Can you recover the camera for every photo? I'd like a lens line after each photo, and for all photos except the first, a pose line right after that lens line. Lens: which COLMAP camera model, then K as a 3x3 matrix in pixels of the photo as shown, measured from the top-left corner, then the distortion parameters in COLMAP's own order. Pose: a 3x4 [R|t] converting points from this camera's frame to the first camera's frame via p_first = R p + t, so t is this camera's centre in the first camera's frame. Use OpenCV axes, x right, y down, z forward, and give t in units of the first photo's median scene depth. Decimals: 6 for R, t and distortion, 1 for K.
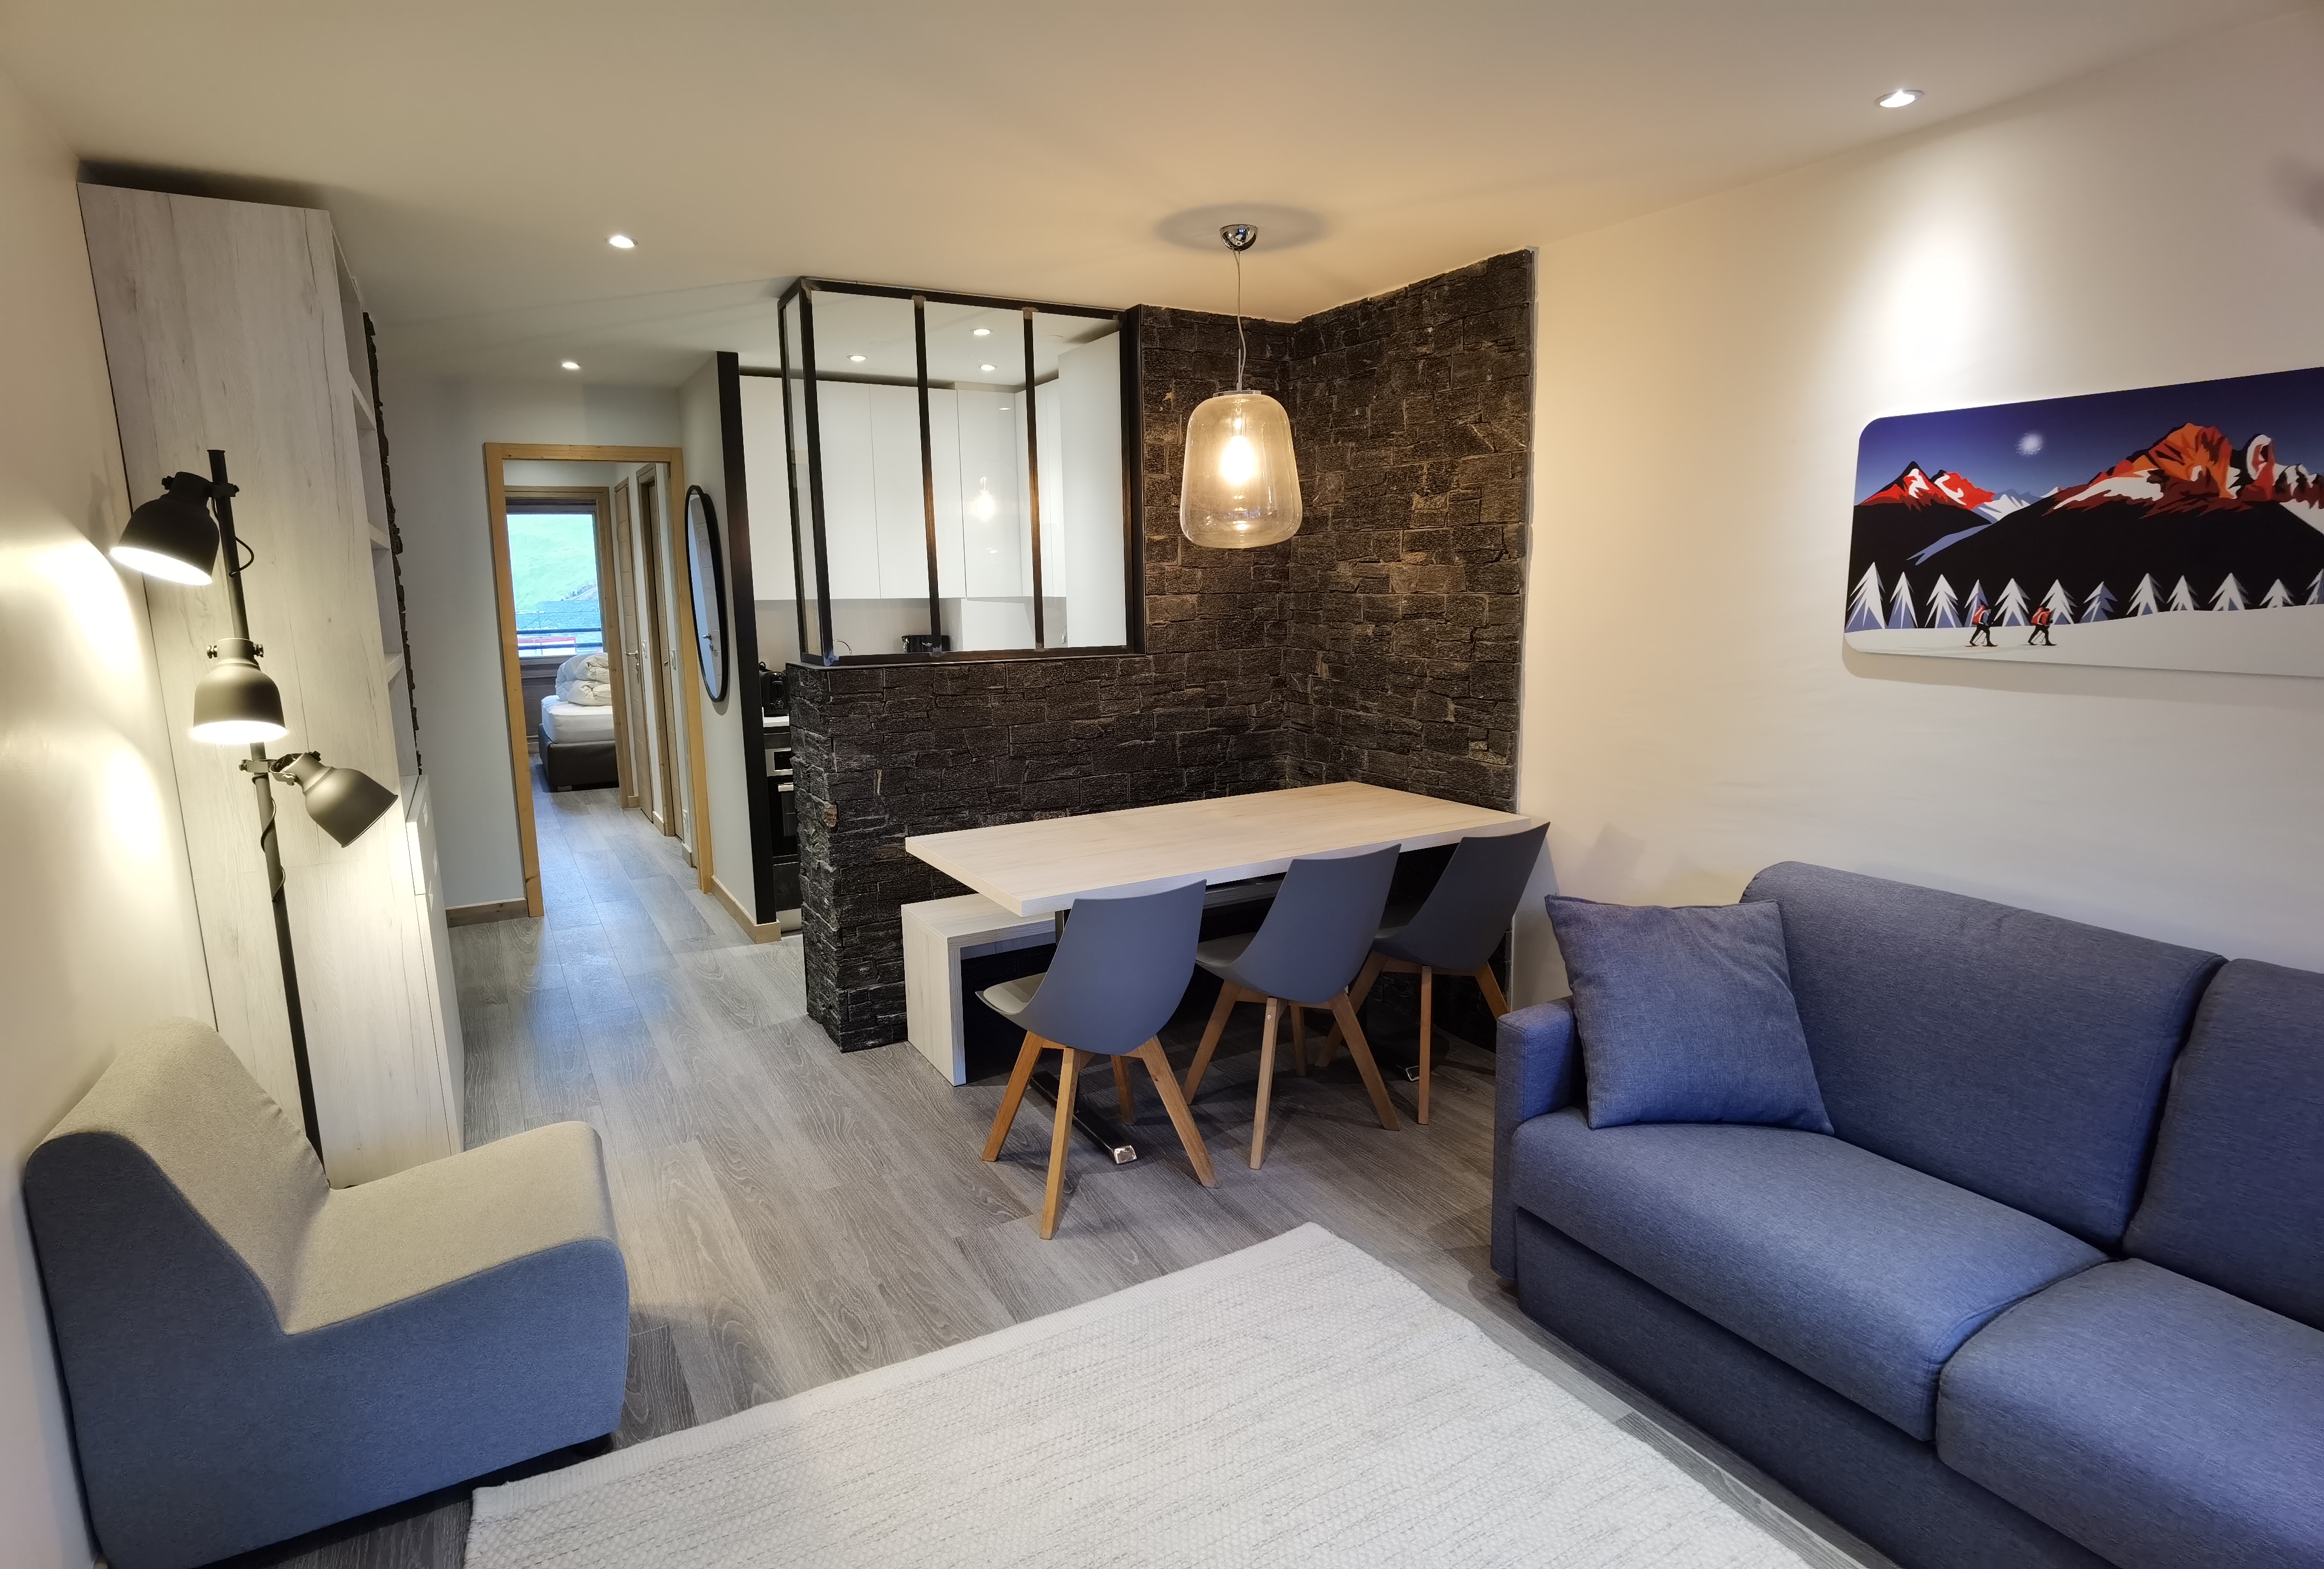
lens RADIAL K [[1216.9, 0, 1159.3], [0, 1216.9, 782.9], [0, 0, 1]] dist [-0.034068, 0.010255]
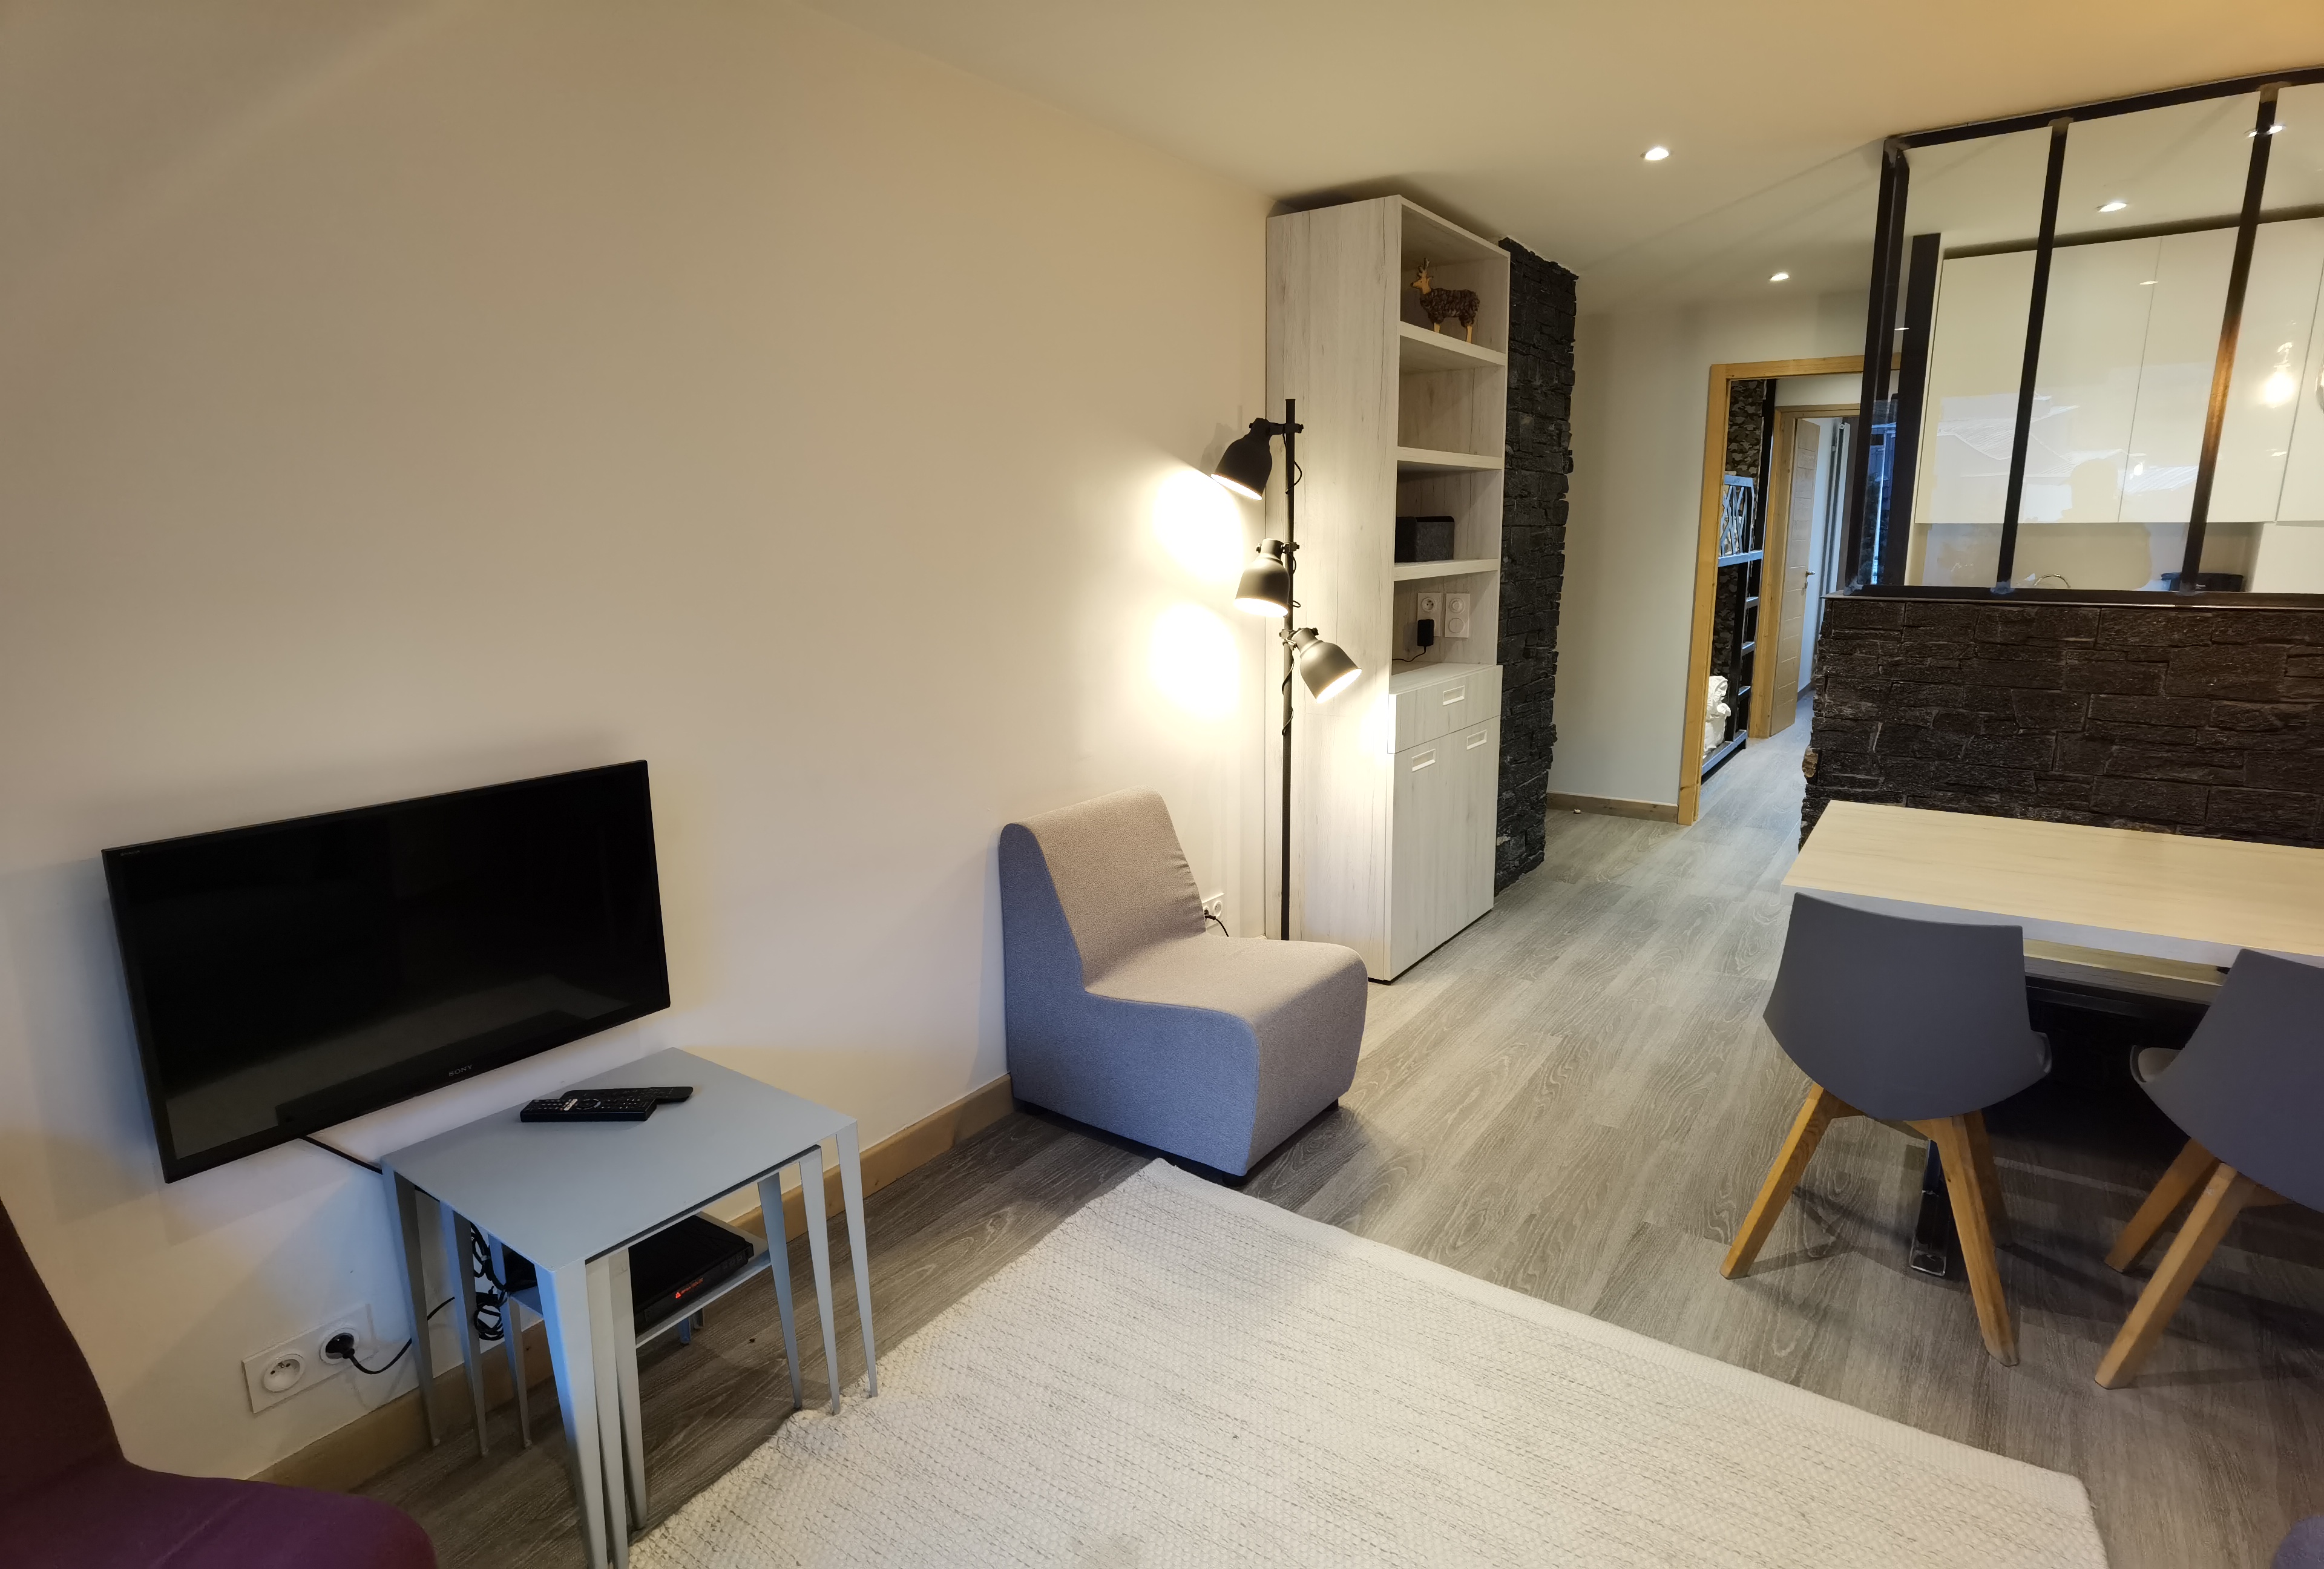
lens RADIAL K [[1216.9, 0, 1159.3], [0, 1216.9, 782.9], [0, 0, 1]] dist [-0.034068, 0.010255]
pose [[0.426721, 0.195639, -0.882969, 0.433875], [-0.143704, 0.978586, 0.147375, -0.030097], [0.892893, 0.063998, 0.445697, 0.261490]]
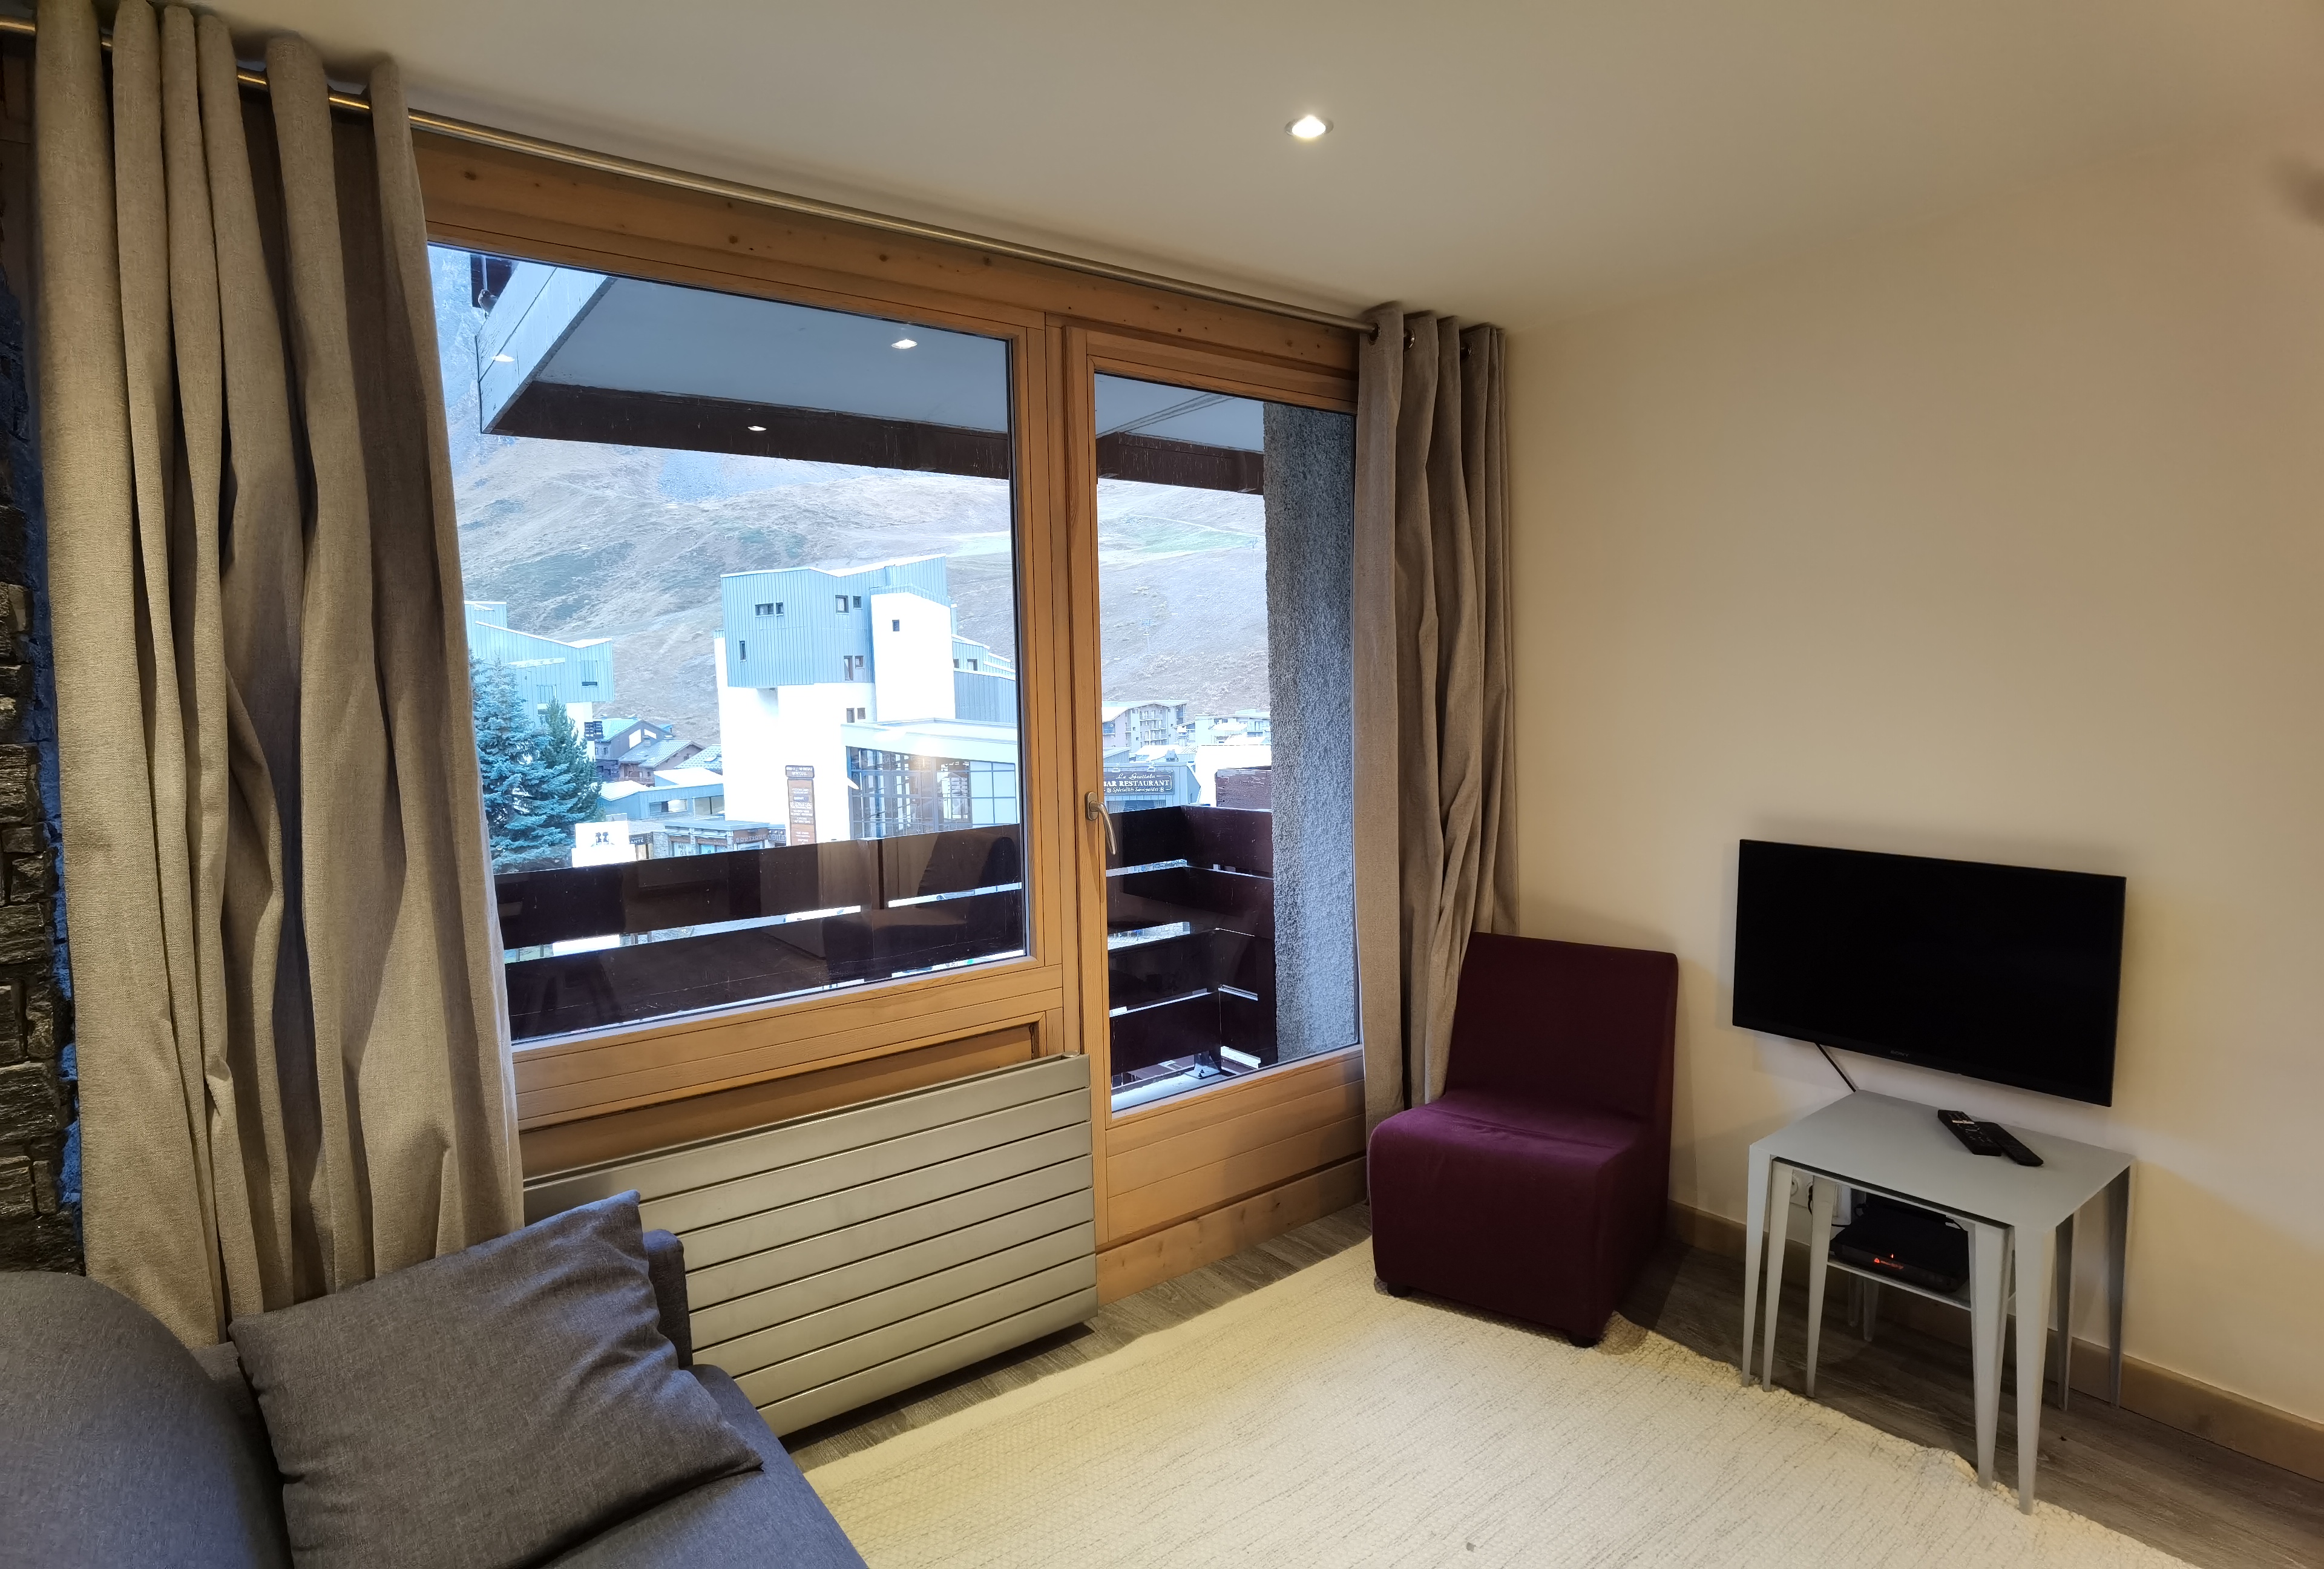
lens RADIAL K [[1216.9, 0, 1159.3], [0, 1216.9, 782.9], [0, 0, 1]] dist [-0.034068, 0.010255]
pose [[-0.991497, 0.048338, -0.120822, 0.380532], [0.017596, 0.969725, 0.243564, -0.163366], [0.128938, 0.239367, -0.962330, 1.009033]]
